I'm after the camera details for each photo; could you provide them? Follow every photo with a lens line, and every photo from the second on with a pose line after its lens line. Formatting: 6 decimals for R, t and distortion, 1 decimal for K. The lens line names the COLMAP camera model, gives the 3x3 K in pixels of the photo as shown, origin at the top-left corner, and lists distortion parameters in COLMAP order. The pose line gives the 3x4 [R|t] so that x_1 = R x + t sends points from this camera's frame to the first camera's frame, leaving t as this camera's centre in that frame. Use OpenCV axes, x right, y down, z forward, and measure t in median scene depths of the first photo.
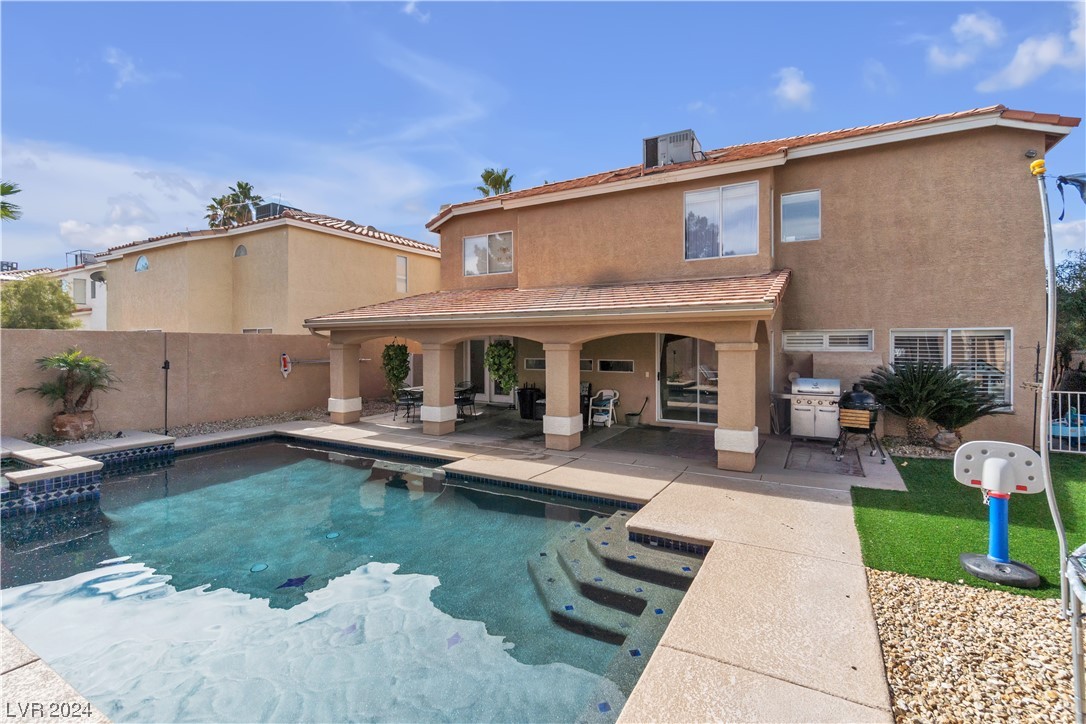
lens RADIAL K [[473.5, 0, 537.9], [0, 473.5, 352.6], [0, 0, 1]] dist [-0.003685, 0.001390]
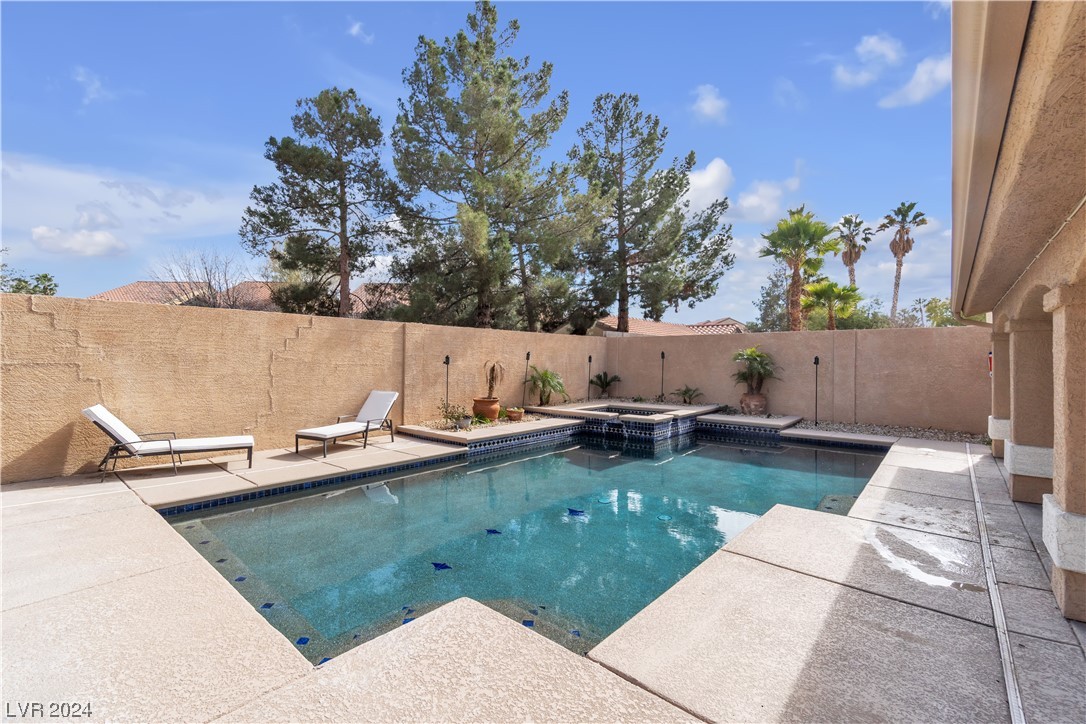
lens RADIAL K [[473.5, 0, 543.1], [0, 473.5, 355.7], [0, 0, 1]] dist [-0.003685, 0.001390]
pose [[-0.198761, -0.007189, -0.980022, 0.357525], [-0.020656, 0.999782, -0.003145, 0.028667], [0.979830, 0.019618, -0.198866, 0.552155]]
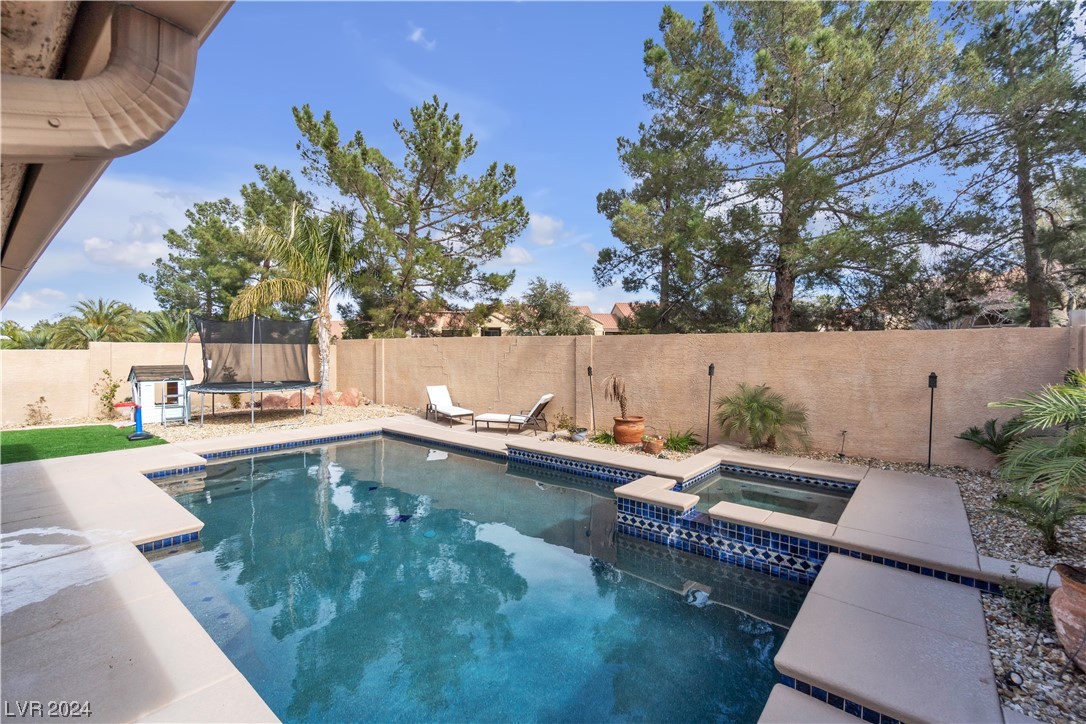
lens RADIAL K [[473.5, 0, 544.8], [0, 473.5, 355.3], [0, 0, 1]] dist [-0.003685, 0.001390]
pose [[-0.984671, -0.008557, 0.174211, -0.568445], [-0.004656, 0.999729, 0.022788, -0.012106], [-0.174359, 0.021628, -0.984445, 1.097150]]
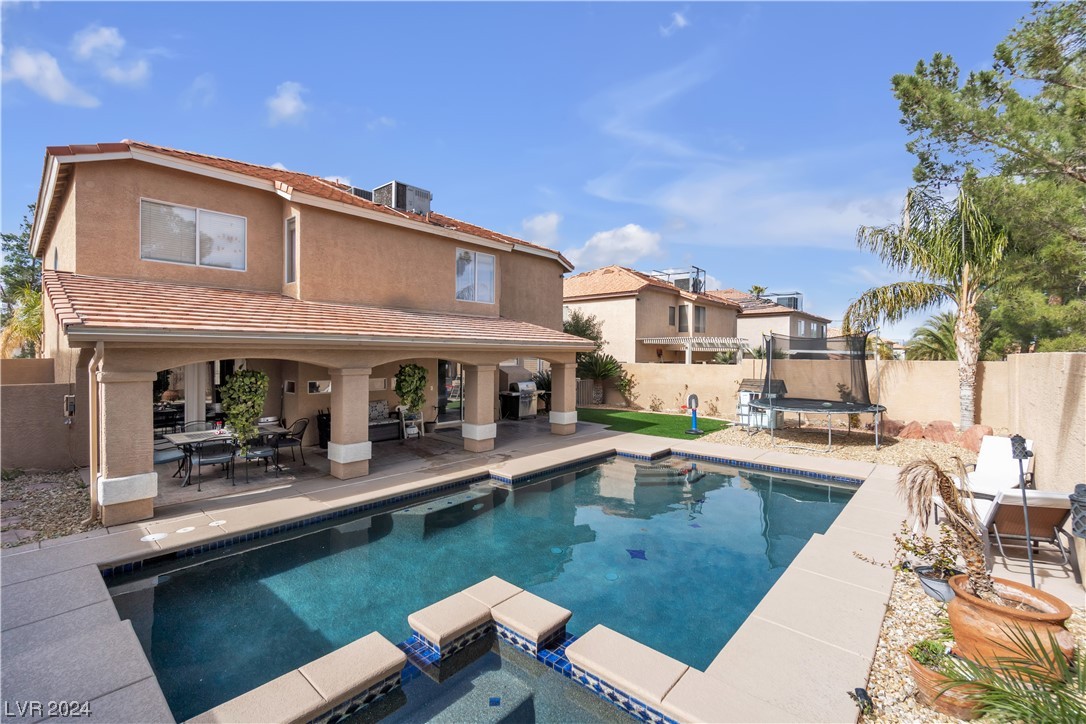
lens RADIAL K [[473.5, 0, 543.3], [0, 473.5, 355.8], [0, 0, 1]] dist [-0.003685, 0.001390]
pose [[0.207195, -0.003082, 0.978295, -0.872758], [0.015350, 0.999882, -0.000101, -0.032352], [-0.978179, 0.015037, 0.207218, 0.464317]]
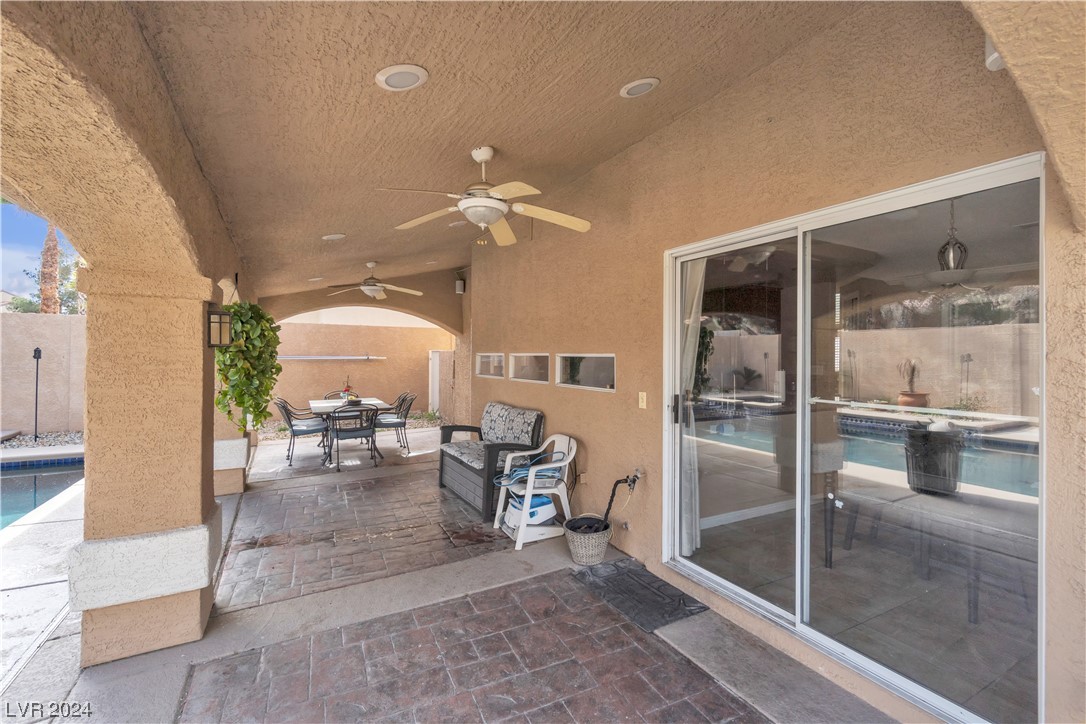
lens RADIAL K [[473.5, 0, 539.4], [0, 473.5, 359.2], [0, 0, 1]] dist [-0.003685, 0.001390]
pose [[0.850614, 0.012851, -0.525634, 0.332904], [-0.019780, 0.999776, -0.007566, 0.023259], [0.525419, 0.016832, 0.850677, 0.702004]]
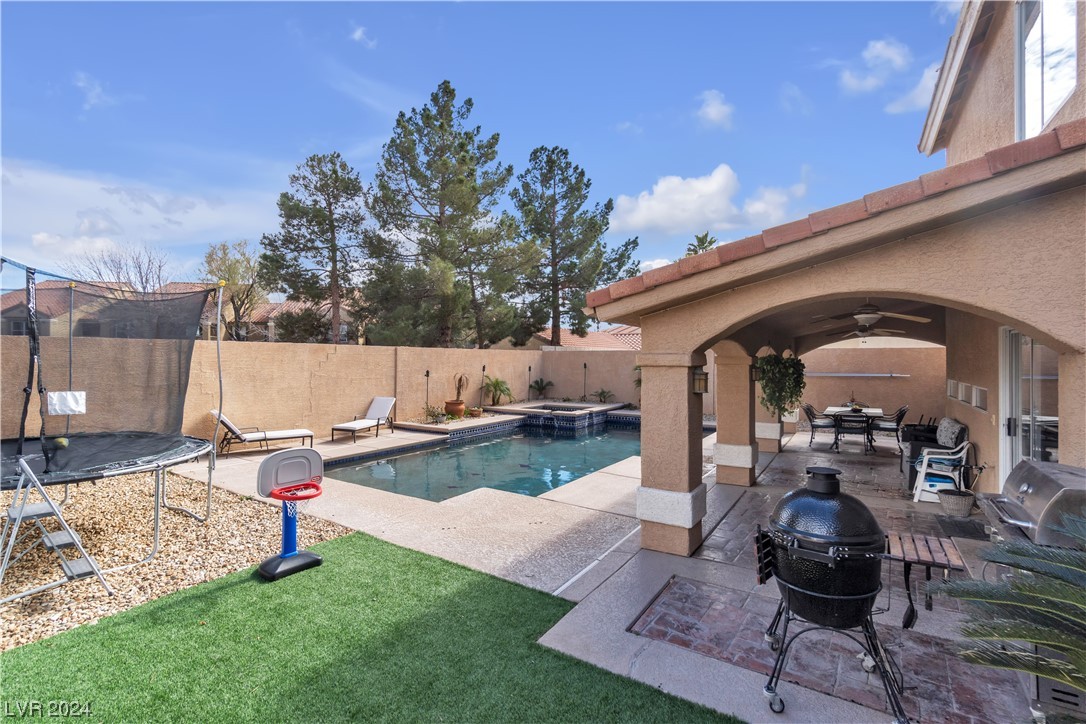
lens RADIAL K [[473.5, 0, 539.8], [0, 473.5, 355.5], [0, 0, 1]] dist [-0.003685, 0.001390]
pose [[-0.072114, -0.006881, -0.997373, 0.727900], [-0.016675, 0.999845, -0.005692, -0.007632], [0.997257, 0.016221, -0.072217, 0.575590]]
